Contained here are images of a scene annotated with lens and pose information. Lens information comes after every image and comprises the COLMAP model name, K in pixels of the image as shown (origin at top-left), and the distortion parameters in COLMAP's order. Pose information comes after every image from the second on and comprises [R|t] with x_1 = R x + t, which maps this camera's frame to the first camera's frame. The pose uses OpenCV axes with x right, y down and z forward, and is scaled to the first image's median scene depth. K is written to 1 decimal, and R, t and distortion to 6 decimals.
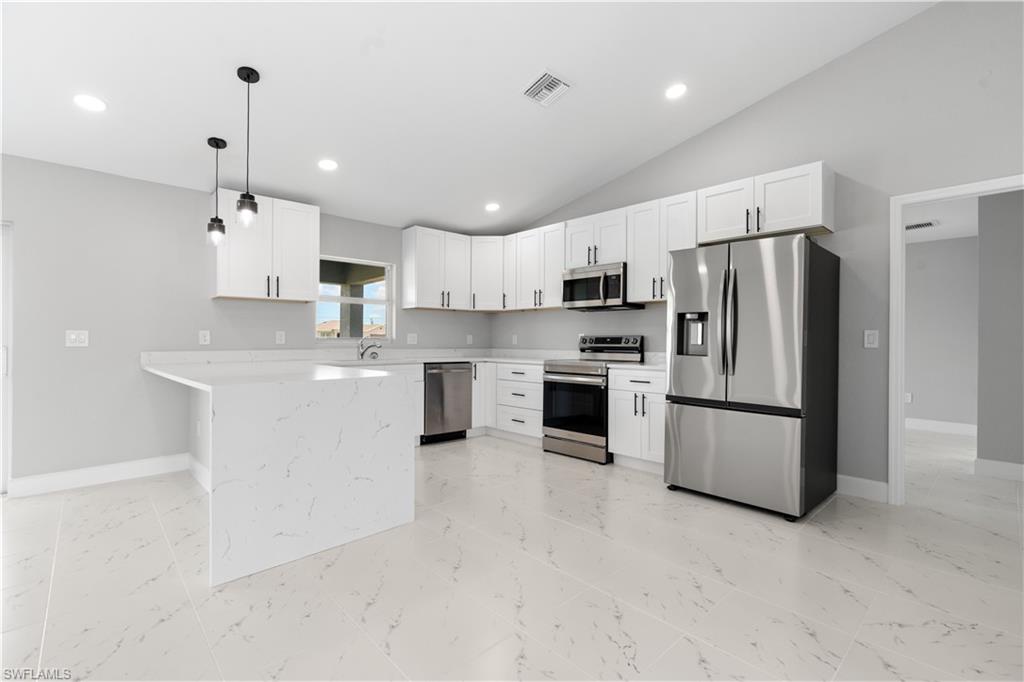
lens RADIAL K [[467.8, 0, 518.3], [0, 467.8, 334.8], [0, 0, 1]] dist [-0.007665, 0.005417]
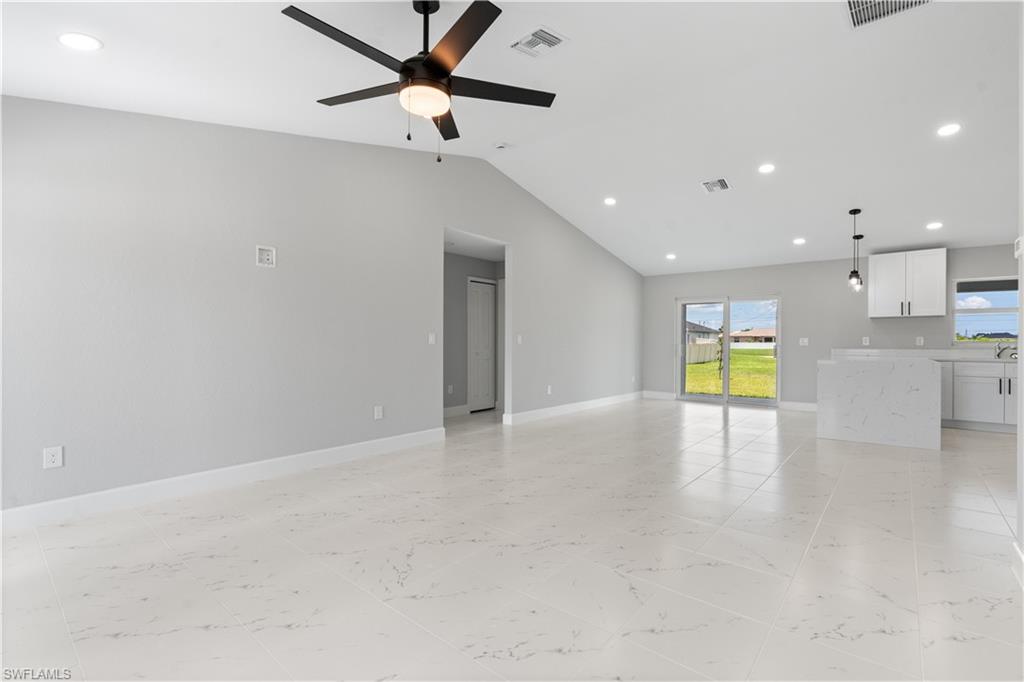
lens RADIAL K [[467.8, 0, 512.5], [0, 467.8, 348.9], [0, 0, 1]] dist [-0.007665, 0.005417]
pose [[0.120306, 0.013765, -0.992641, 0.806703], [0.008405, 0.999854, 0.014883, -0.001625], [0.992701, -0.010133, 0.120173, -0.465199]]
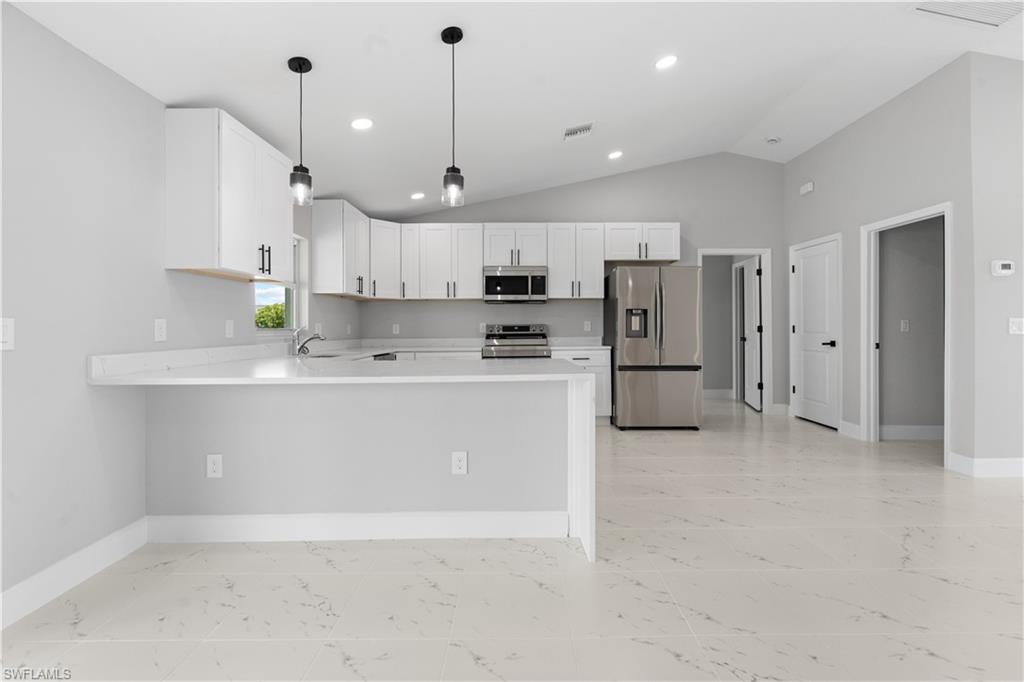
lens RADIAL K [[467.8, 0, 518.4], [0, 467.8, 324.8], [0, 0, 1]] dist [-0.007665, 0.005417]
pose [[0.674938, -0.004539, 0.737860, -0.733629], [0.001228, 0.999987, 0.005029, -0.003810], [-0.737873, -0.002488, 0.674935, 0.192400]]
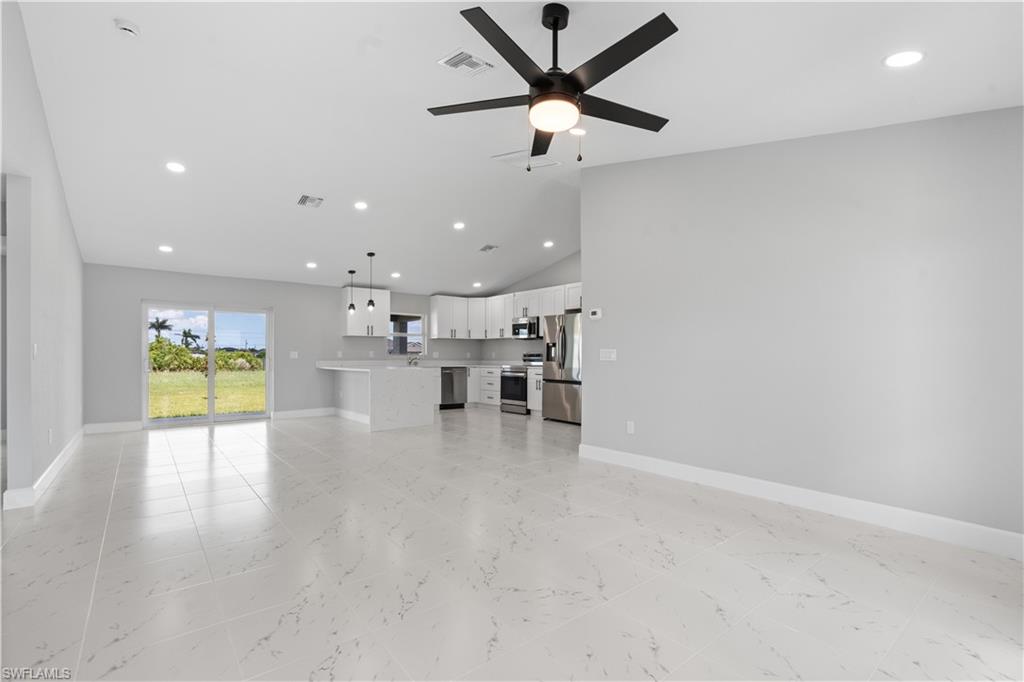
lens RADIAL K [[467.8, 0, 509.9], [0, 467.8, 347.8], [0, 0, 1]] dist [-0.007665, 0.005417]
pose [[0.996751, -0.004109, -0.080444, 0.258720], [0.003553, 0.999969, -0.007052, -0.005611], [0.080471, 0.006743, 0.996734, -0.988673]]
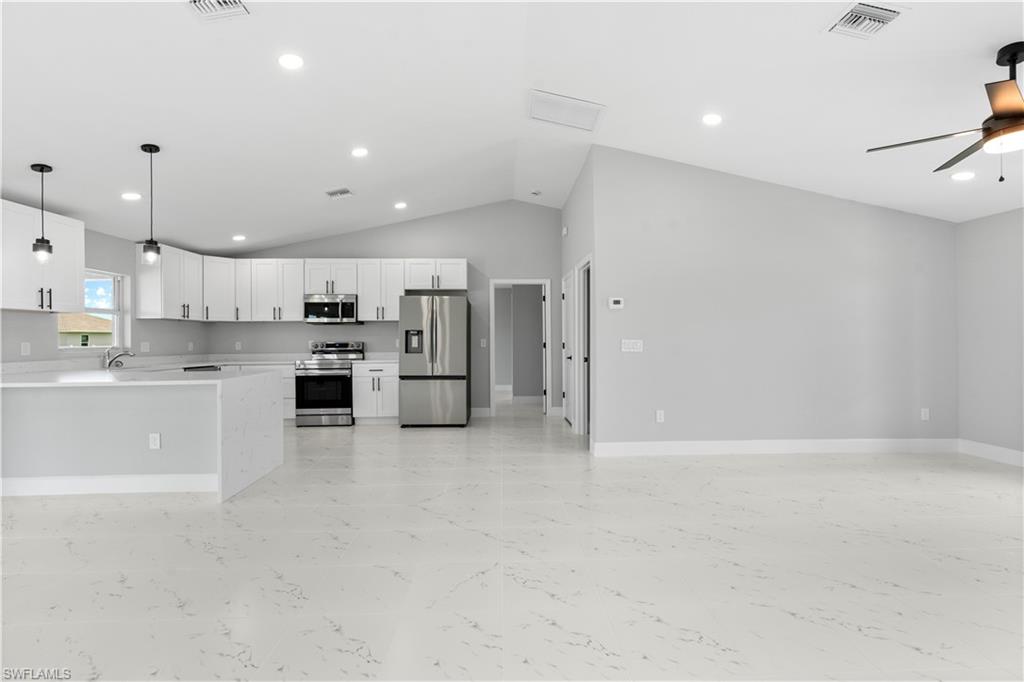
lens RADIAL K [[467.8, 0, 516.4], [0, 467.8, 334.7], [0, 0, 1]] dist [-0.007665, 0.005417]
pose [[0.658142, -0.001521, 0.752892, -0.565263], [0.001840, 0.999998, 0.000412, -0.021895], [-0.752891, 0.001114, 0.658144, -0.397863]]
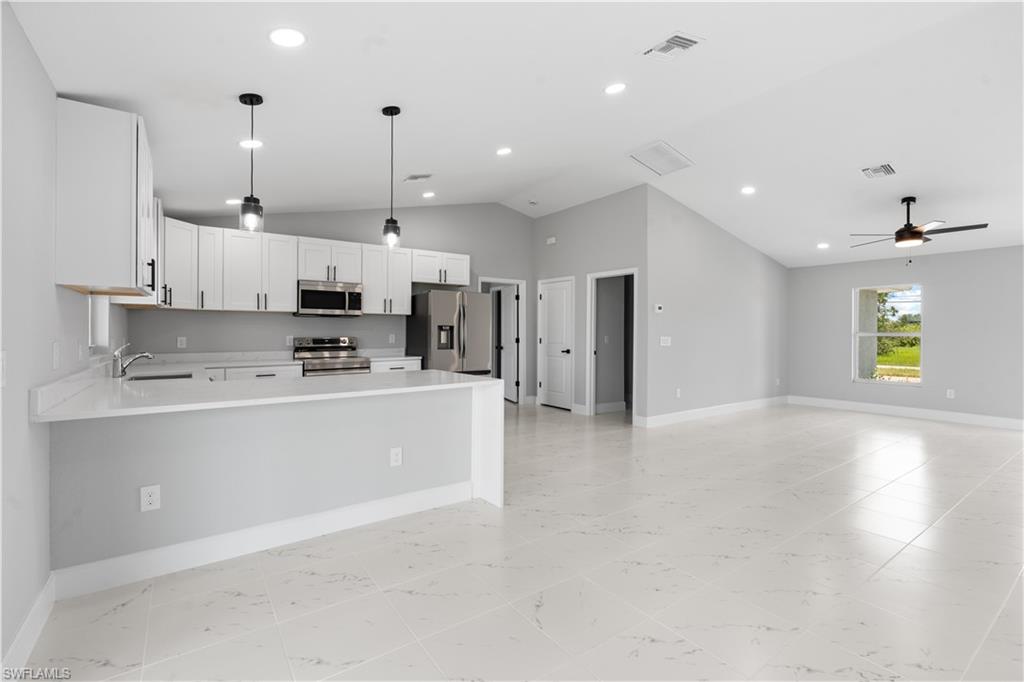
lens RADIAL K [[467.8, 0, 518.7], [0, 467.8, 332.6], [0, 0, 1]] dist [-0.007665, 0.005417]
pose [[0.126077, -0.007302, 0.991994, -1.035127], [-0.011663, 0.999893, 0.008842, -0.029618], [-0.991952, -0.012684, 0.125978, 0.355025]]
